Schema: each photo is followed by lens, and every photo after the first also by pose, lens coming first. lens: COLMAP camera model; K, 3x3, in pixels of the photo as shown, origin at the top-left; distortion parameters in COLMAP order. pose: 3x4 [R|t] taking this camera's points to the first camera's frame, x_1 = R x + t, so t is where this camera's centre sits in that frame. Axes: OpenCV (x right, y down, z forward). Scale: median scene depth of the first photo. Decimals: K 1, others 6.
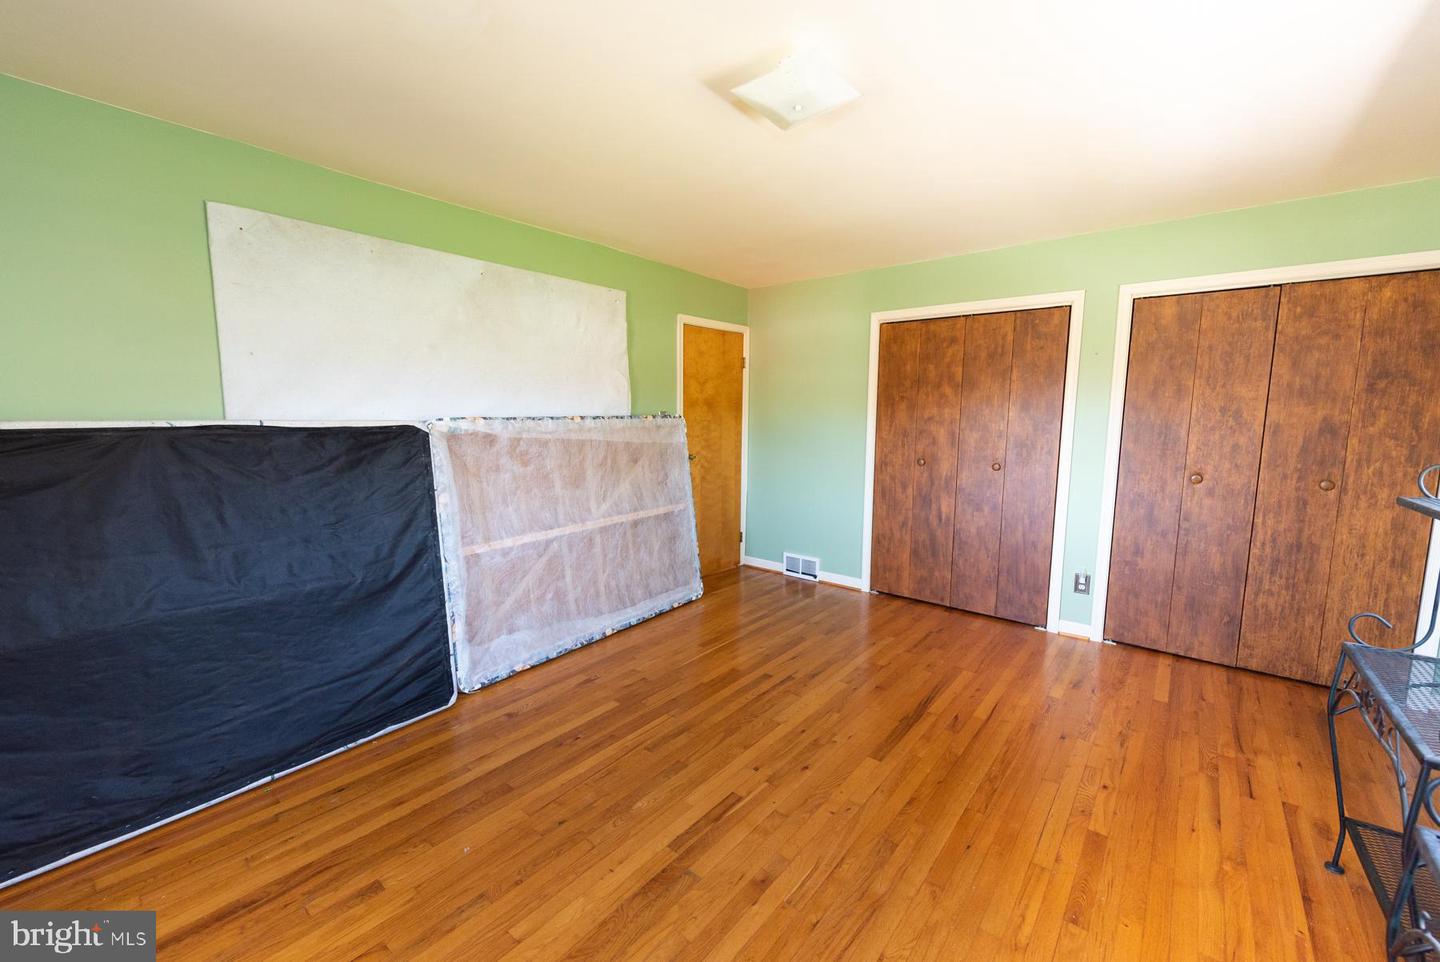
lens RADIAL K [[575.9, 0, 716.4], [0, 575.9, 480.8], [0, 0, 1]] dist [0.006591, -0.000773]
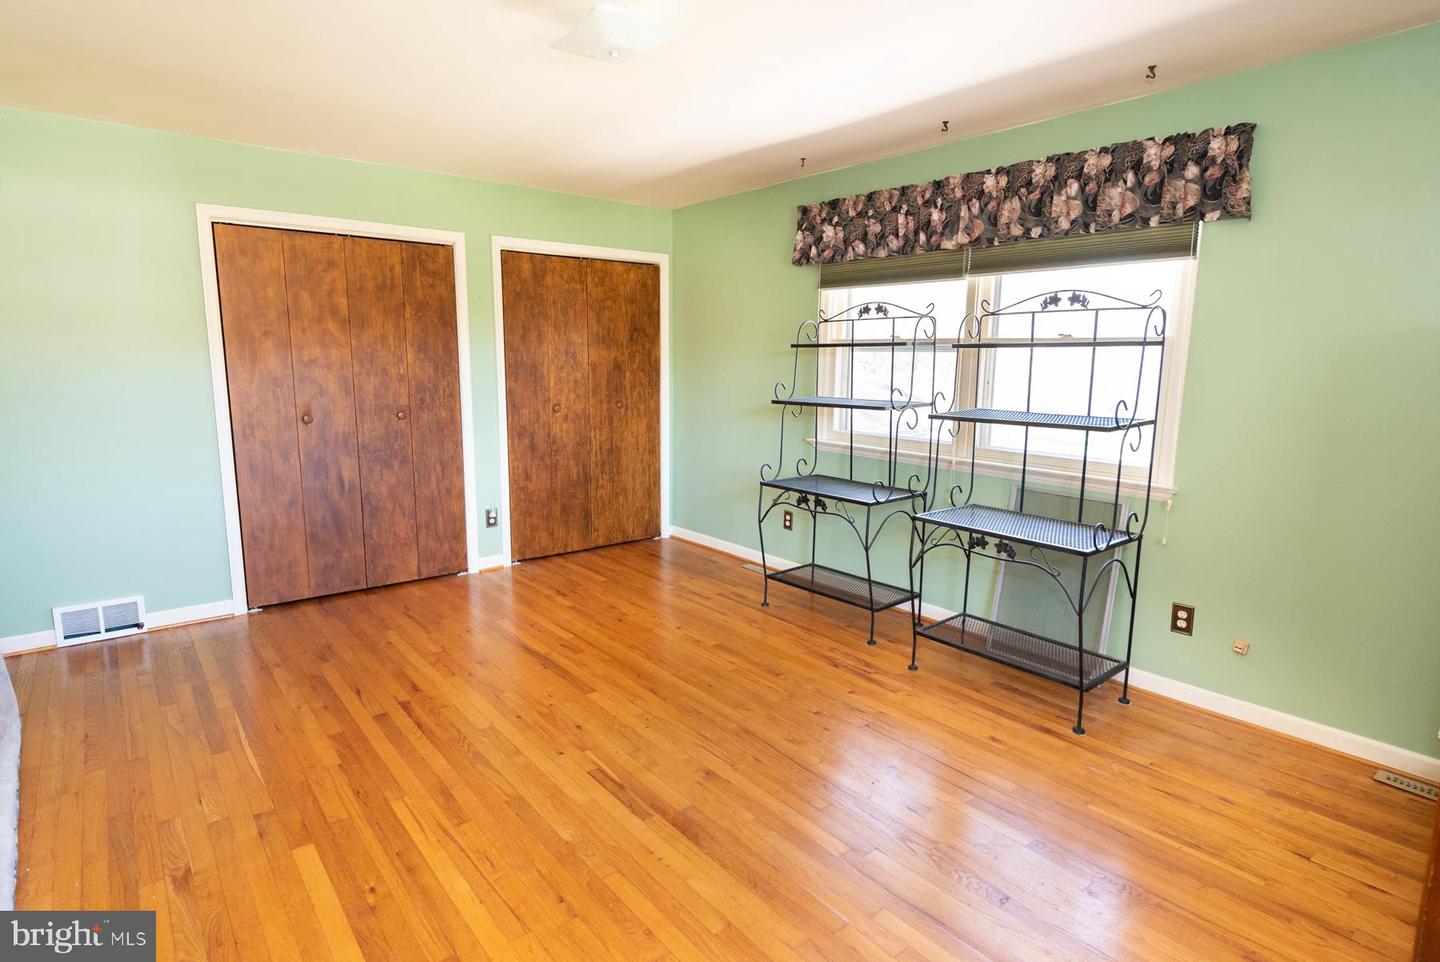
lens RADIAL K [[753.2, 0, 720.8], [0, 753.2, 482.7], [0, 0, 1]] dist [0.010578, -0.001376]
pose [[0.199469, -0.168843, 0.965248, -0.654385], [0.111930, 0.982522, 0.148734, -0.046460], [-0.973490, 0.078373, 0.214881, 0.318251]]
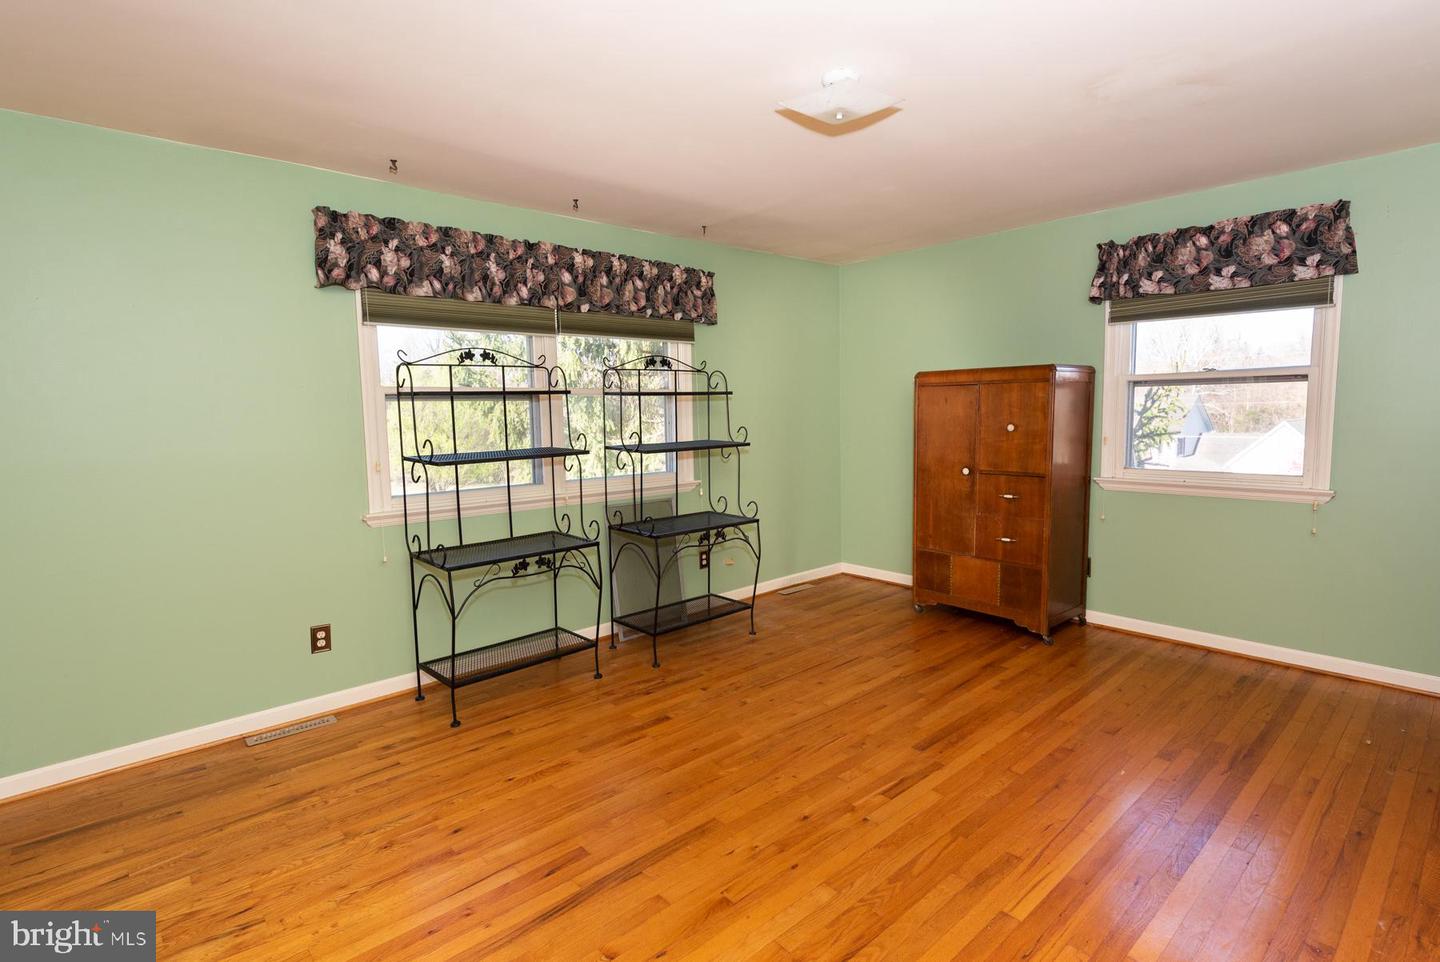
lens RADIAL K [[703.8, 0, 717.0], [0, 703.8, 479.6], [0, 0, 1]] dist [0.012458, -0.001793]
pose [[-0.987448, -0.006408, 0.157812, 0.085376], [0.029780, 0.973701, 0.225873, -0.159213], [-0.155109, 0.227738, -0.961289, 1.316589]]
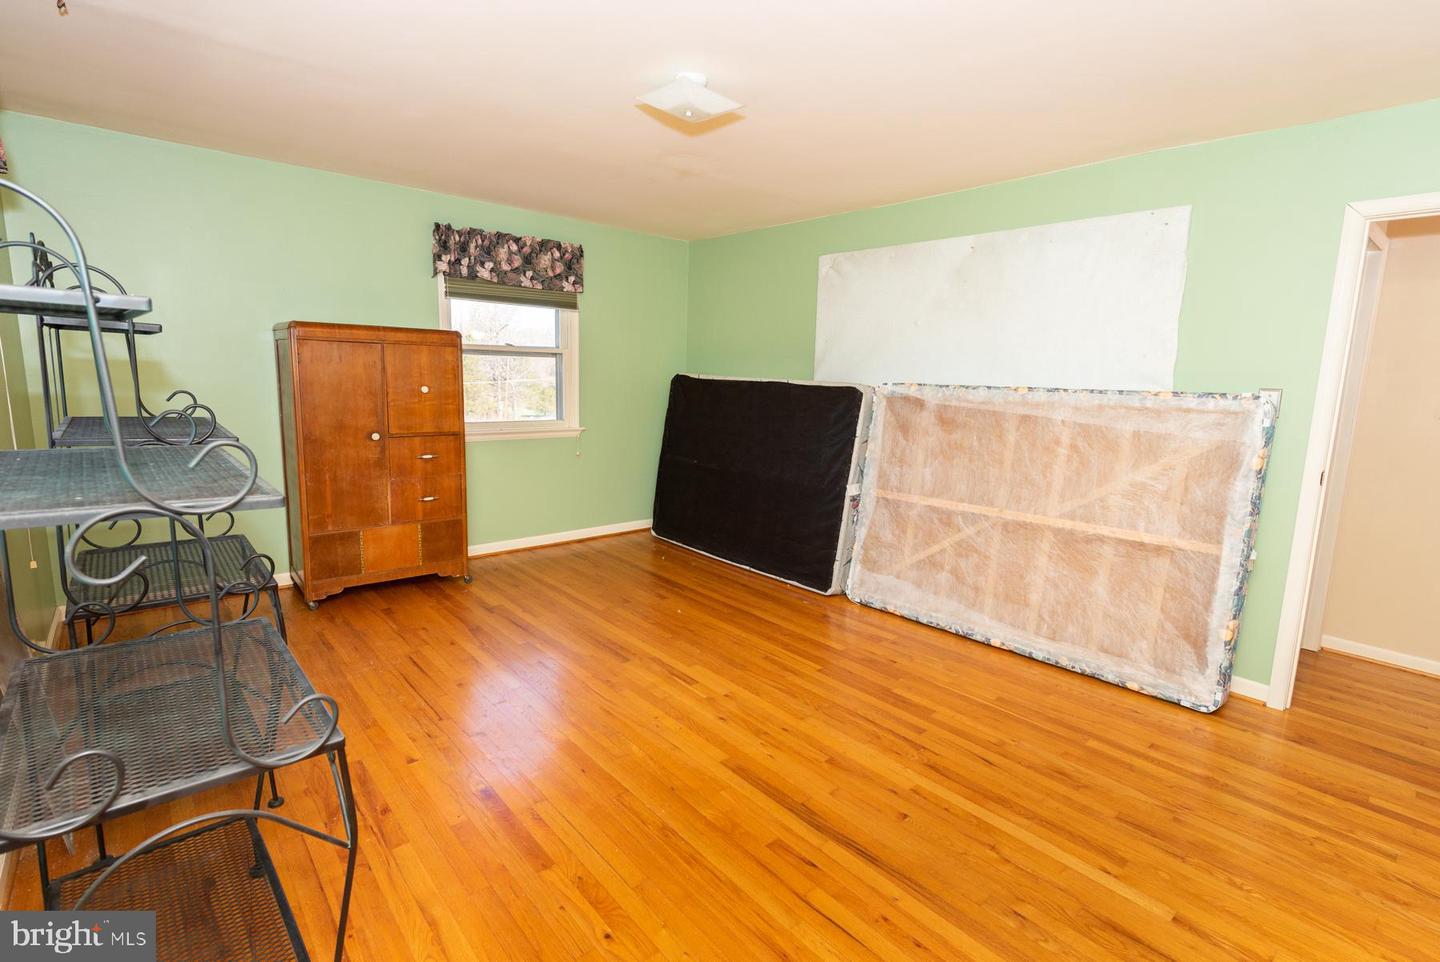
lens RADIAL K [[674.3, 0, 715.3], [0, 674.3, 478.5], [0, 0, 1]] dist [0.012193, -0.002403]
pose [[-0.172615, 0.142544, -0.974620, 0.872667], [-0.151348, 0.973884, 0.169242, -0.082870], [0.973292, 0.176721, -0.146533, 0.749924]]
